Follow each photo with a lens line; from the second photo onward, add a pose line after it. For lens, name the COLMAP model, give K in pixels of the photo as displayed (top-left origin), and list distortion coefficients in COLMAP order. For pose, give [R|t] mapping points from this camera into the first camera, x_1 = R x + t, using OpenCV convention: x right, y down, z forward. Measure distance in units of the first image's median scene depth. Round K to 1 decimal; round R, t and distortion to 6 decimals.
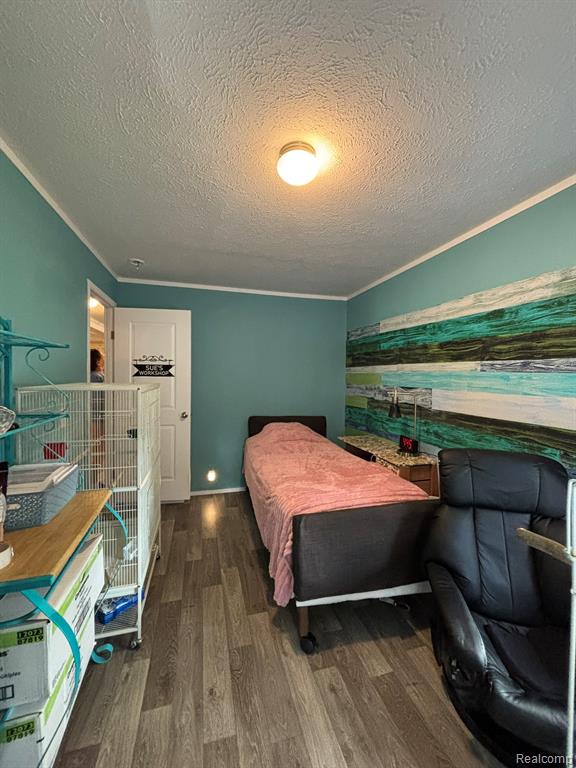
lens RADIAL K [[306.6, 0, 289.1], [0, 306.6, 384.0], [0, 0, 1]] dist [-0.001191, -0.000885]
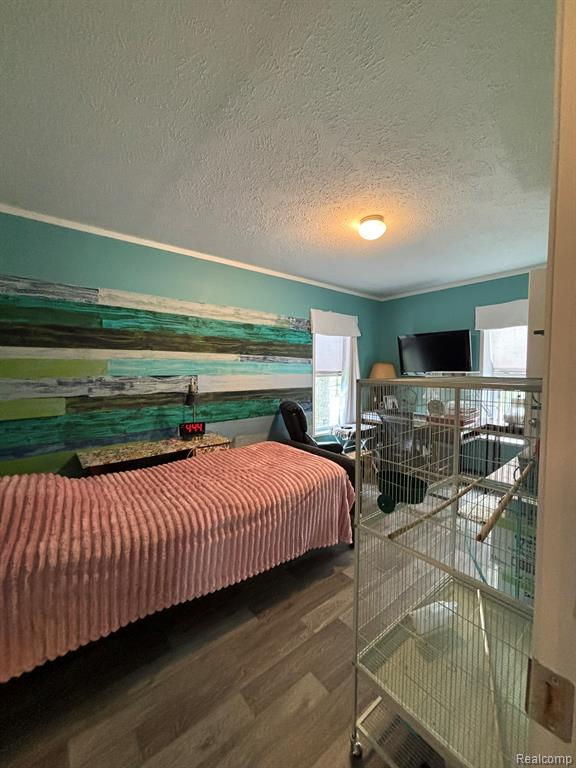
lens RADIAL K [[306.6, 0, 289.1], [0, 306.6, 383.5], [0, 0, 1]] dist [-0.001191, -0.000885]
pose [[-0.398657, -0.057509, 0.915295, -0.701321], [0.019879, 0.997256, 0.071317, -0.028024], [-0.916885, 0.046626, -0.396420, 1.120425]]
